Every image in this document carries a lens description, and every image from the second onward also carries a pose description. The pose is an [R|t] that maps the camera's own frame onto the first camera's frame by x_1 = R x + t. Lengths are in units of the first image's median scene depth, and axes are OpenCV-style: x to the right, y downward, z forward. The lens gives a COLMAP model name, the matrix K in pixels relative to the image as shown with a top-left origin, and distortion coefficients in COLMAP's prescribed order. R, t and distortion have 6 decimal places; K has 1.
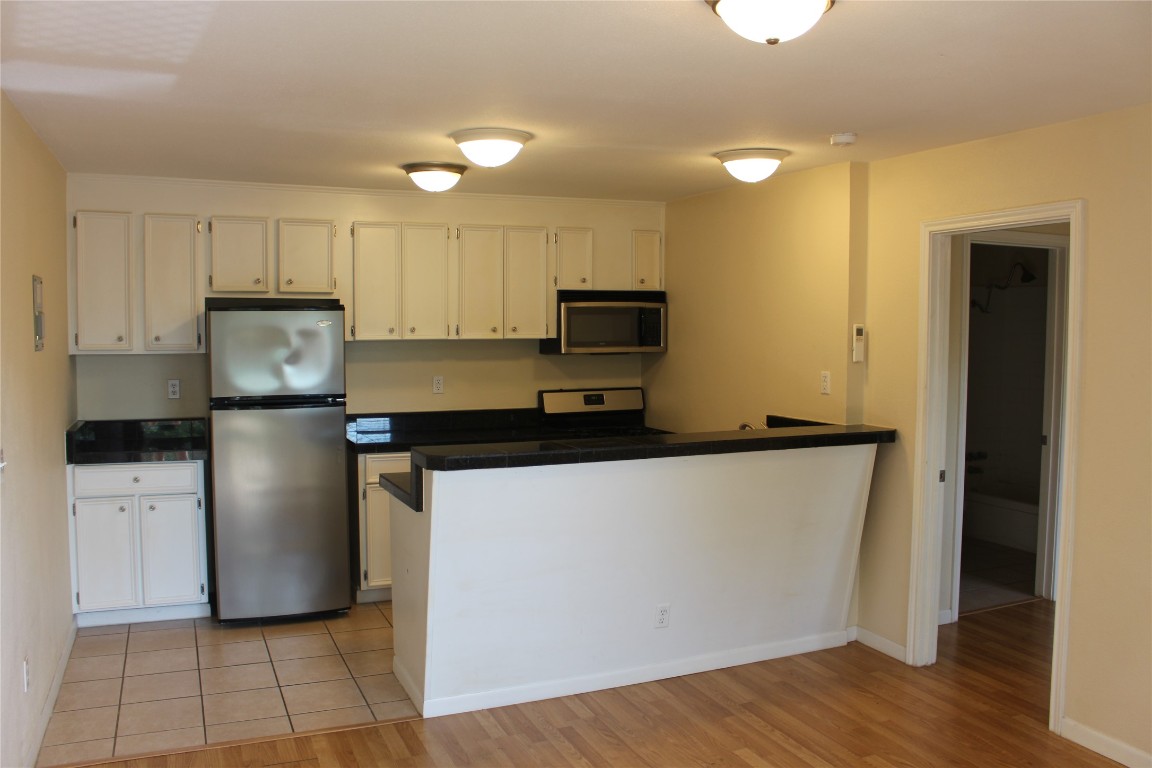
lens RADIAL K [[947.2, 0, 563.4], [0, 947.2, 392.5], [0, 0, 1]] dist [-0.157133, 0.123416]
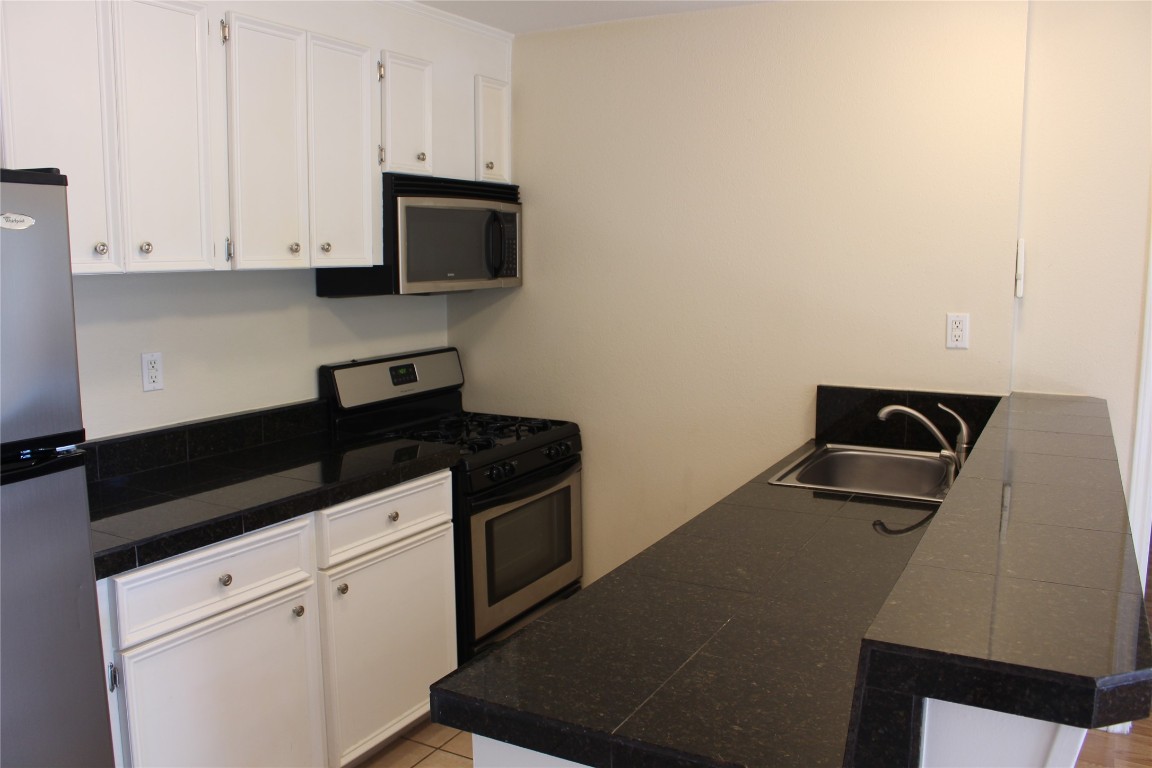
lens RADIAL K [[947.2, 0, 569.4], [0, 947.2, 393.7], [0, 0, 1]] dist [-0.157133, 0.123416]
pose [[0.787918, -0.089924, 0.609179, -0.314000], [0.045725, 0.995093, 0.087749, -0.034968], [-0.614080, -0.041284, 0.788163, 0.663192]]
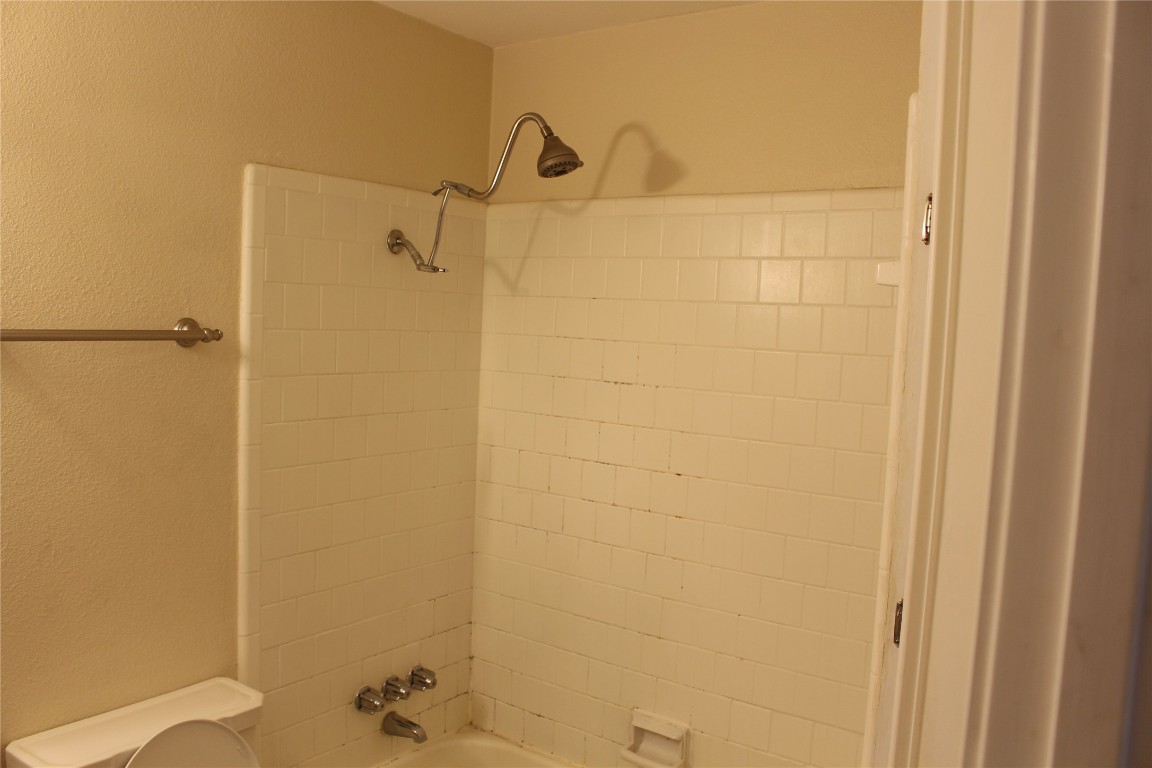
lens RADIAL K [[947.2, 0, 575.7], [0, 947.2, 384.0], [0, 0, 1]] dist [-0.157133, 0.123416]
pose [[0.839638, -0.001918, 0.543142, 0.492193], [-0.010732, 0.999740, 0.020121, -0.082155], [-0.543040, -0.022723, 0.839399, 1.056945]]
